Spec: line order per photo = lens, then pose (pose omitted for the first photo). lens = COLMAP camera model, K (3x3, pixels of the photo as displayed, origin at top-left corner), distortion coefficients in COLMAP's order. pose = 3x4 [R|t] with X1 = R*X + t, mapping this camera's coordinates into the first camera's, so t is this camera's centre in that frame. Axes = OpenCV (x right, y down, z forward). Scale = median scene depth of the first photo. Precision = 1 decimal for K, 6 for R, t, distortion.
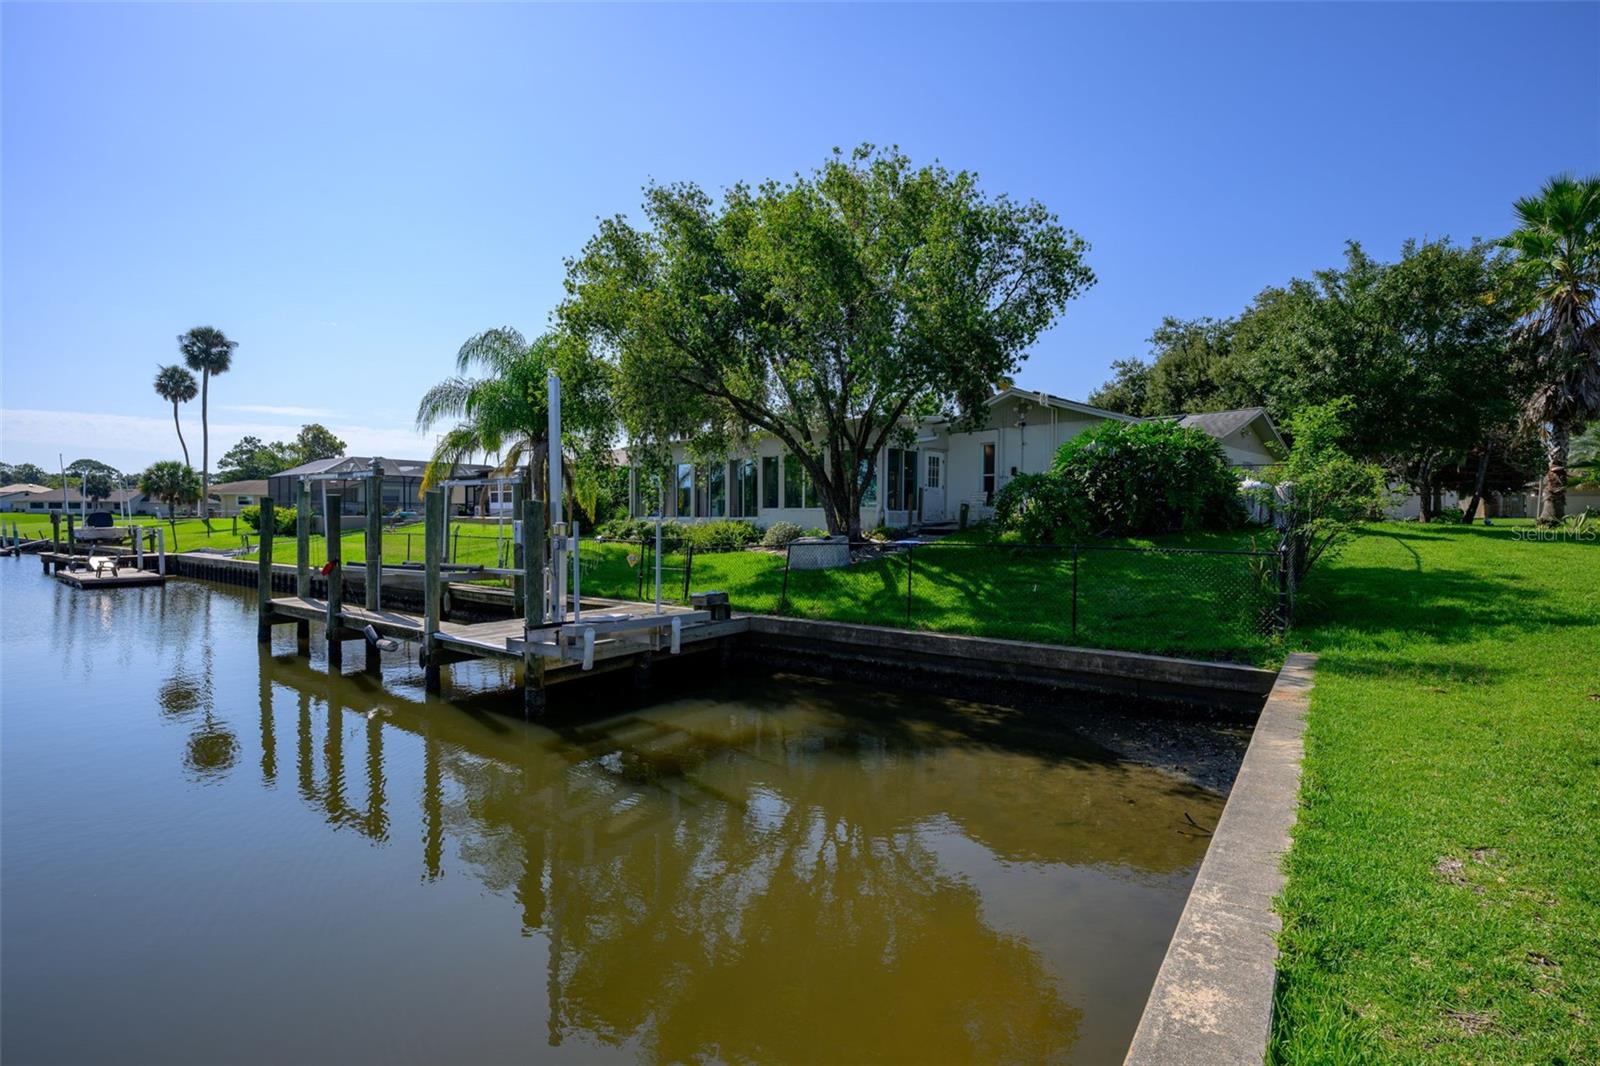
lens RADIAL K [[732.4, 0, 786.7], [0, 732.4, 532.7], [0, 0, 1]] dist [0.002475, -0.000474]
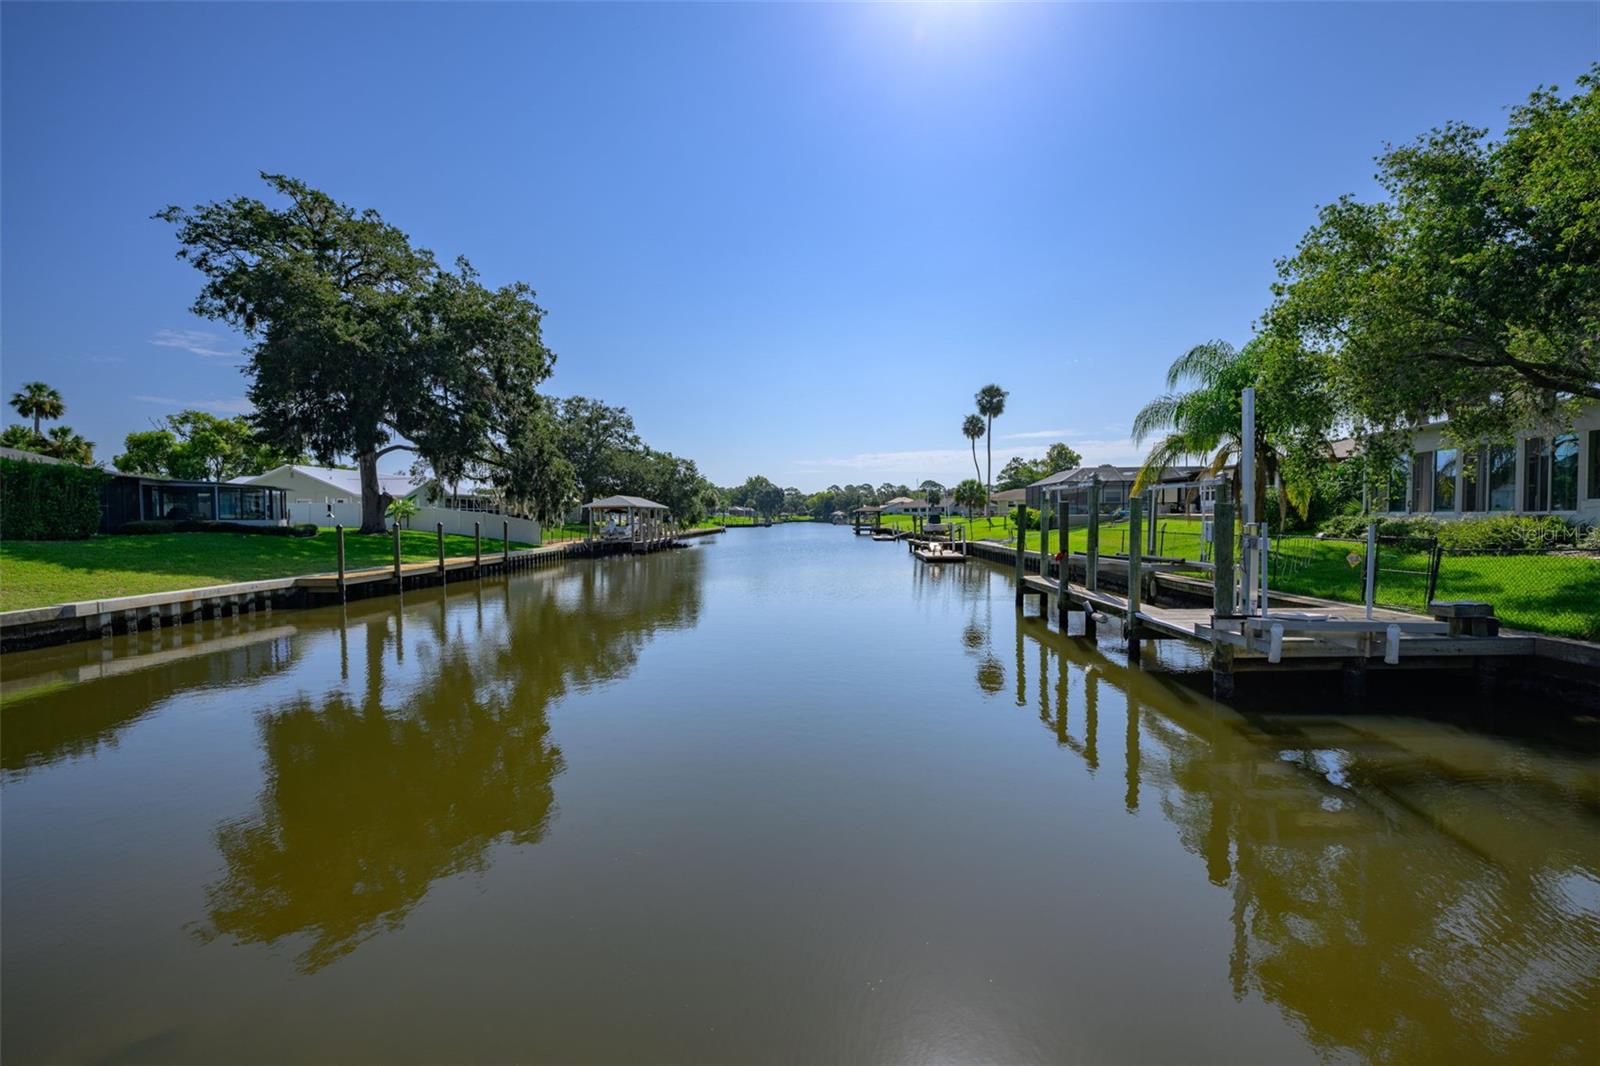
lens RADIAL K [[732.4, 0, 801.6], [0, 732.4, 539.3], [0, 0, 1]] dist [0.002475, -0.000474]
pose [[0.594350, 0.026745, -0.803762, 0.144632], [-0.004777, 0.999547, 0.029727, -0.016302], [0.804192, -0.013829, 0.594208, -0.150139]]
